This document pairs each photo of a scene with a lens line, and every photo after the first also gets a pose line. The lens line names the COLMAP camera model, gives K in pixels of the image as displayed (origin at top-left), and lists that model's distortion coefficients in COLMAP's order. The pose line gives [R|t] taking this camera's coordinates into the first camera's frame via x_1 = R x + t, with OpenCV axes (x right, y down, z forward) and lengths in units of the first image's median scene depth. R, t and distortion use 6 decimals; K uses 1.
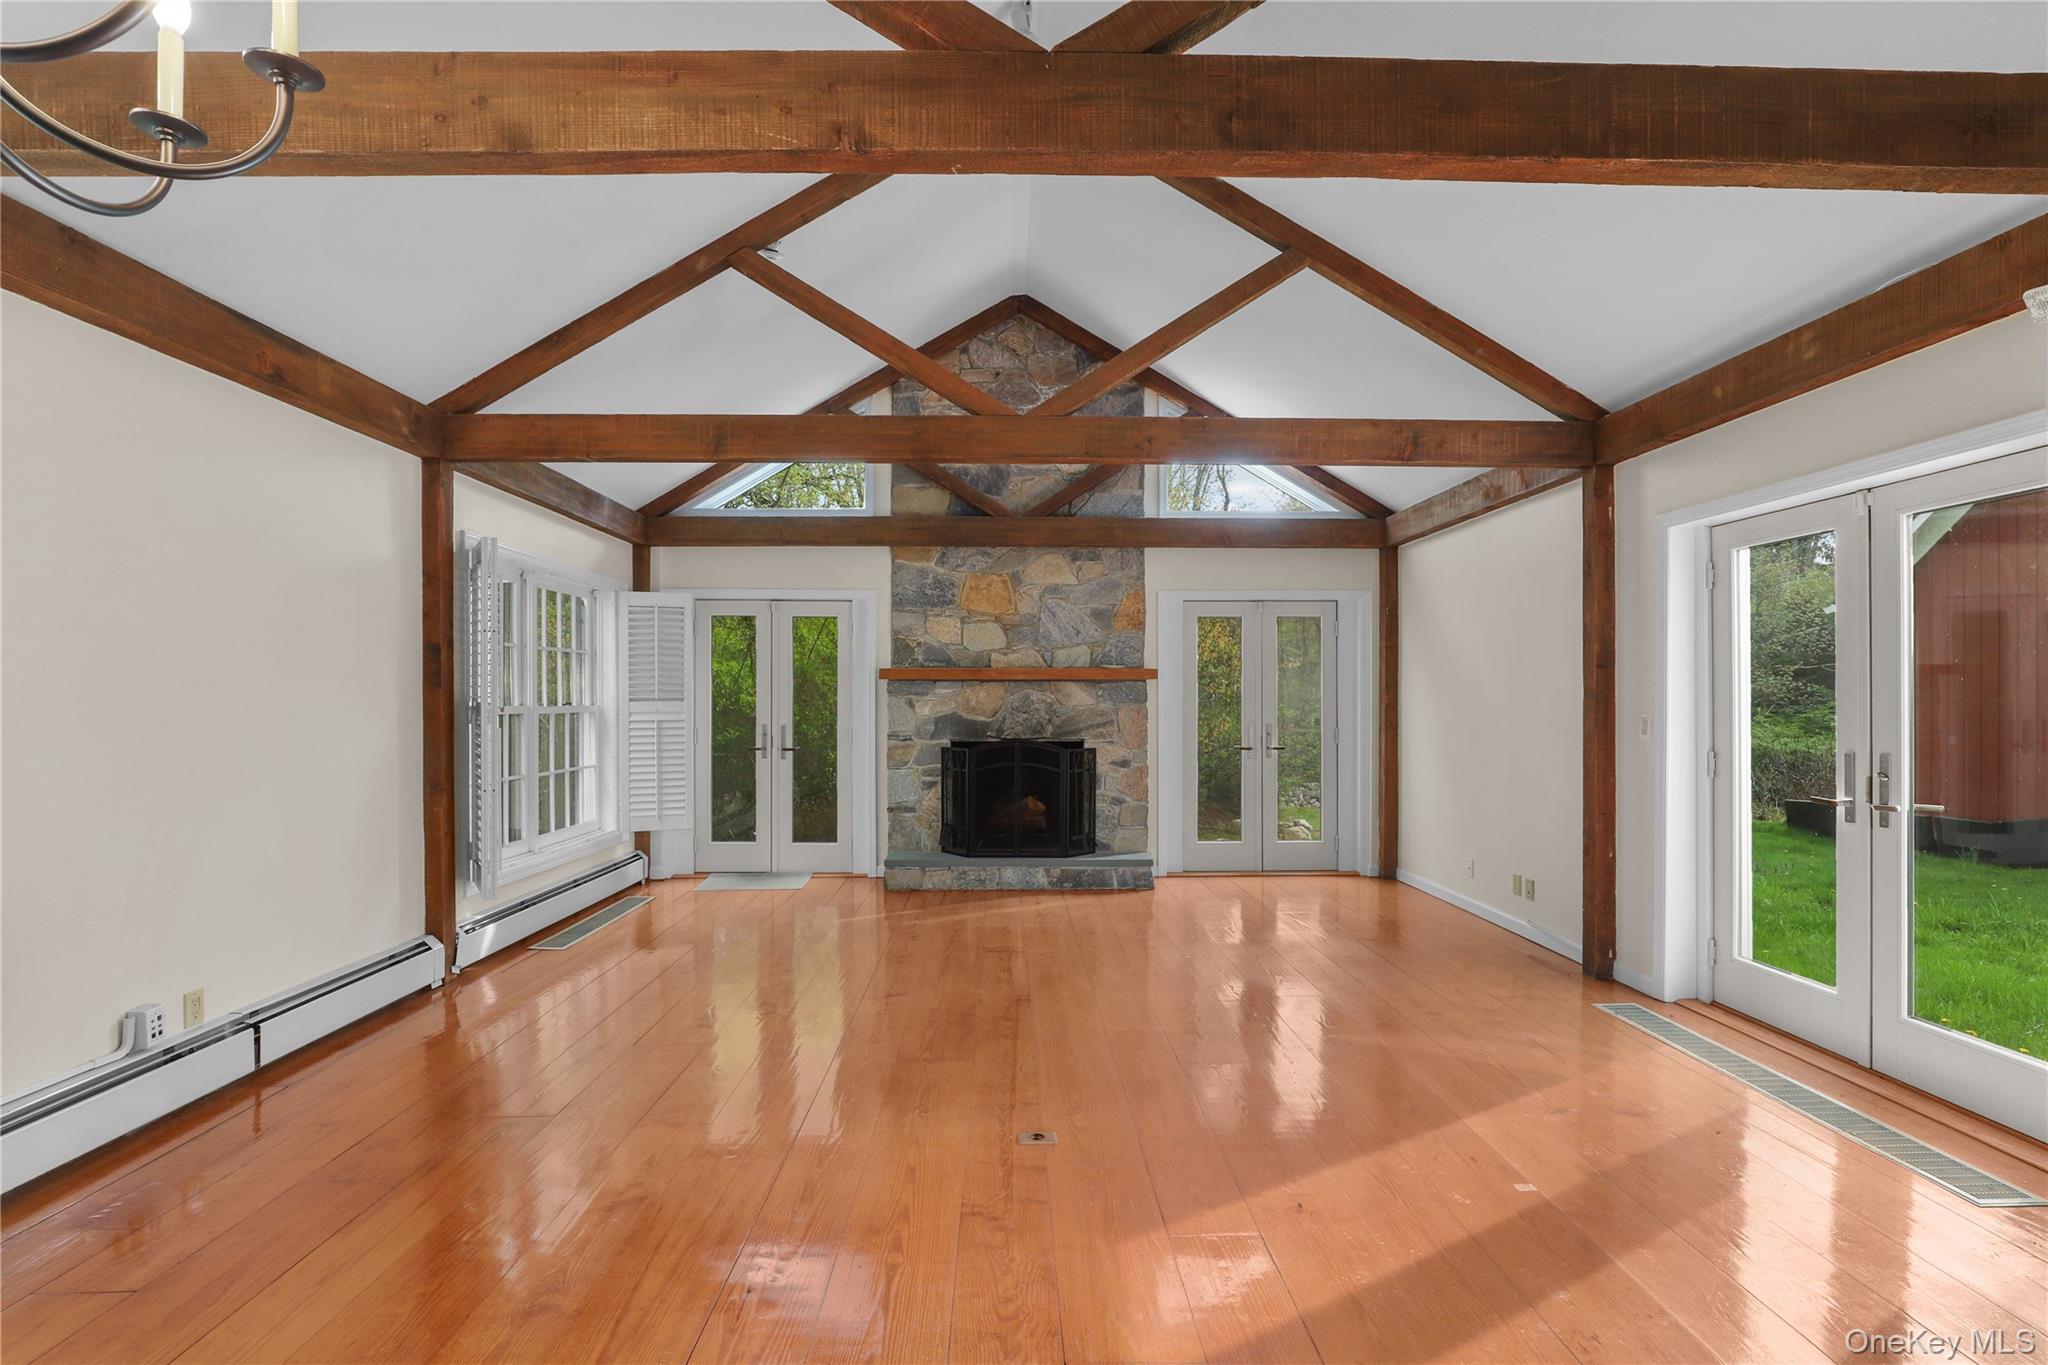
lens RADIAL K [[942.1, 0, 1027.0], [0, 942.1, 690.2], [0, 0, 1]] dist [-0.030655, 0.003837]
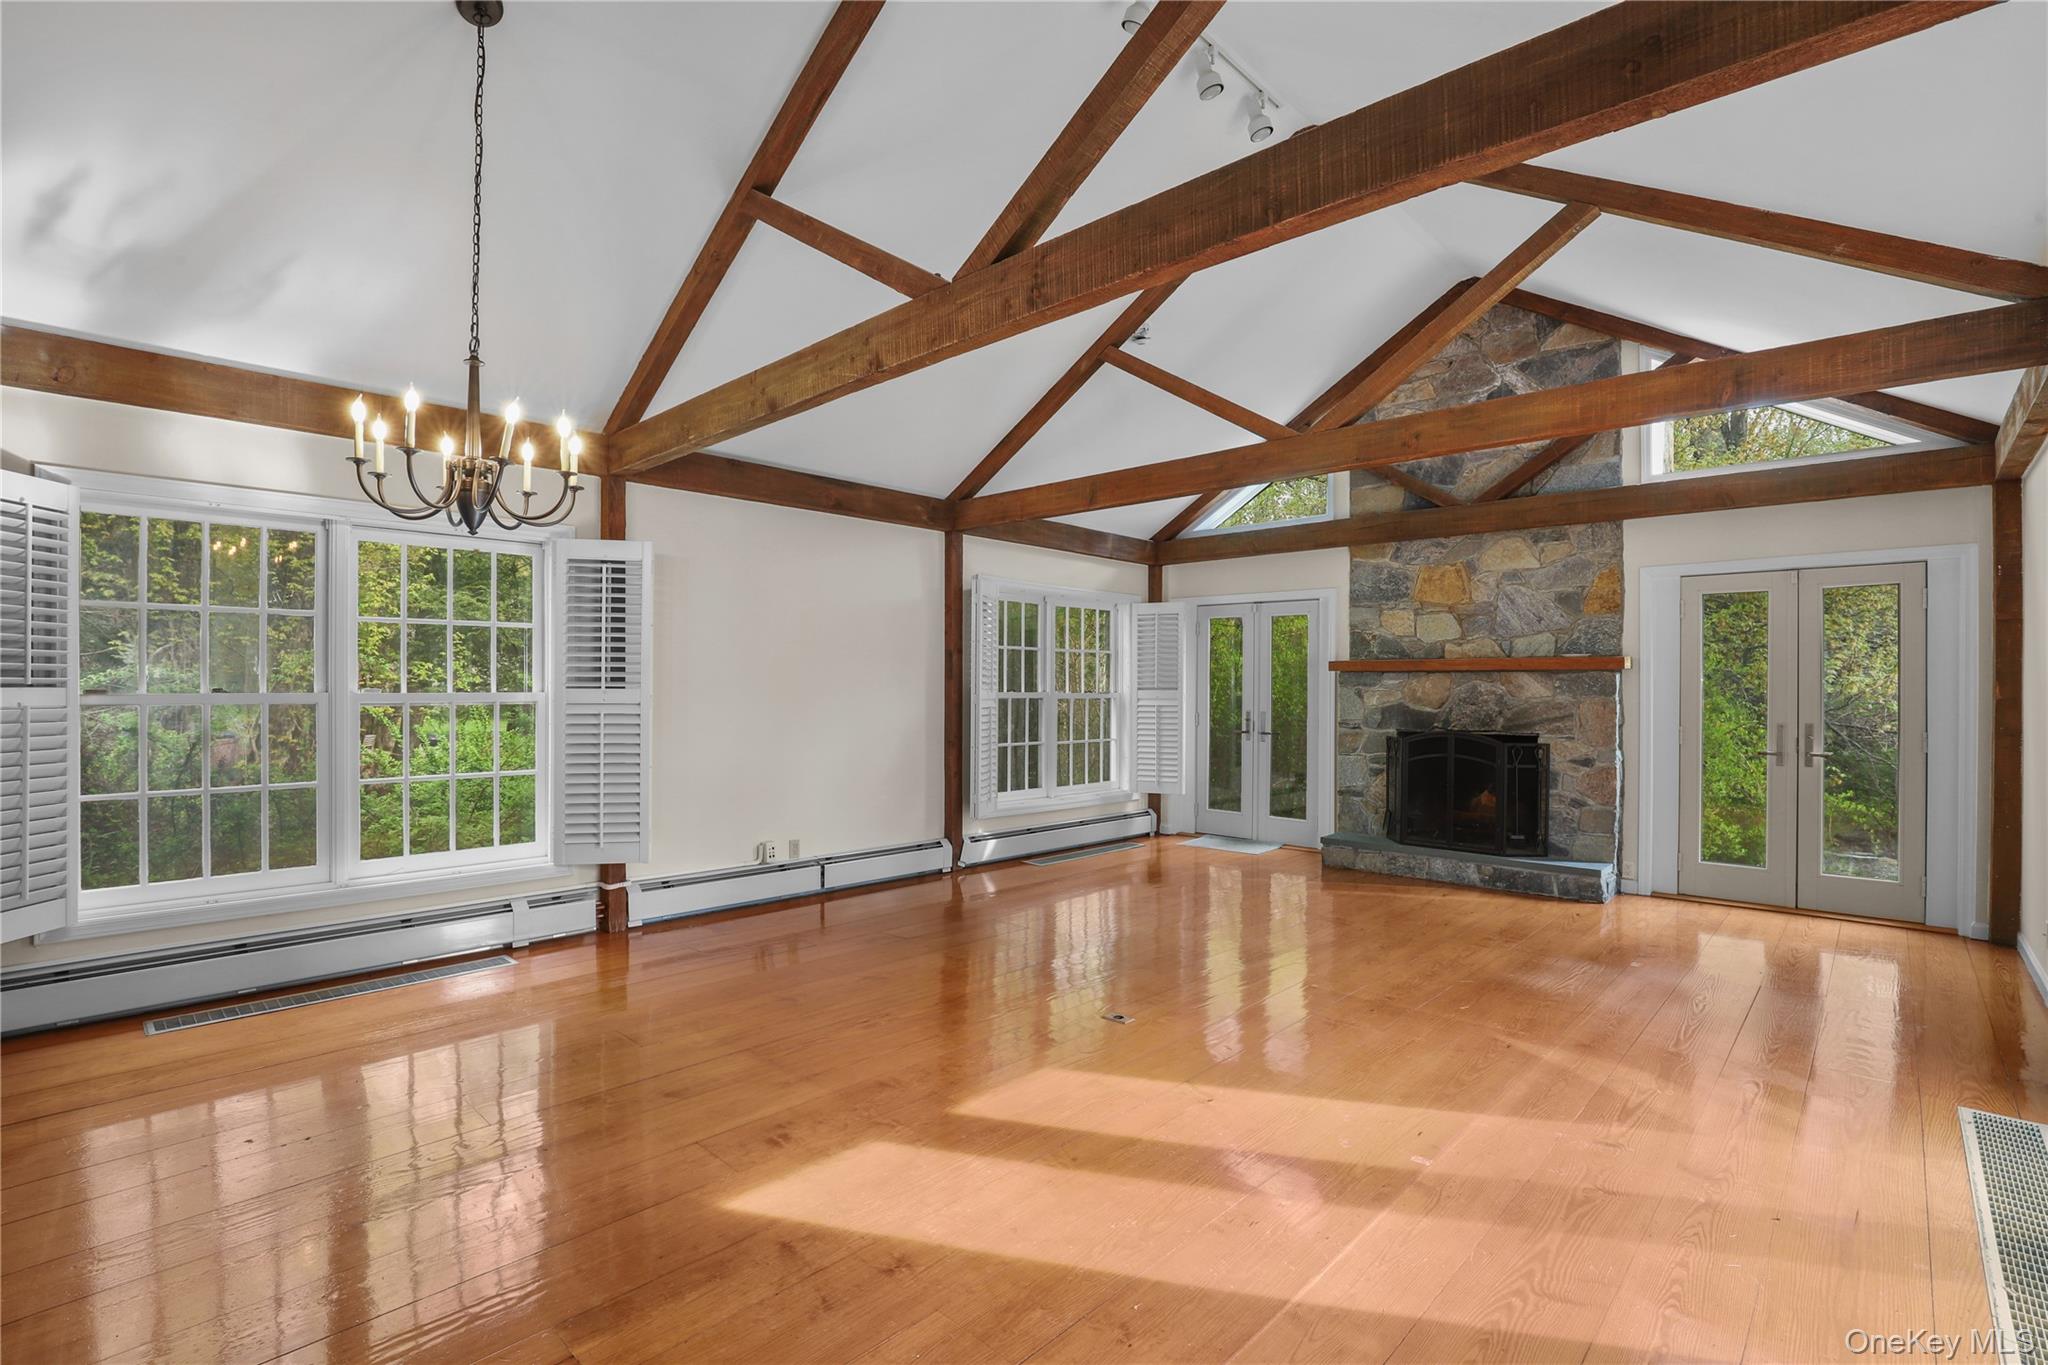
lens RADIAL K [[942.1, 0, 1022.0], [0, 942.1, 671.3], [0, 0, 1]] dist [-0.030655, 0.003837]
pose [[0.710046, -0.007891, -0.704111, 0.349774], [-0.001649, 0.999916, -0.012868, 0.003051], [0.704153, 0.010298, 0.709973, -0.018671]]
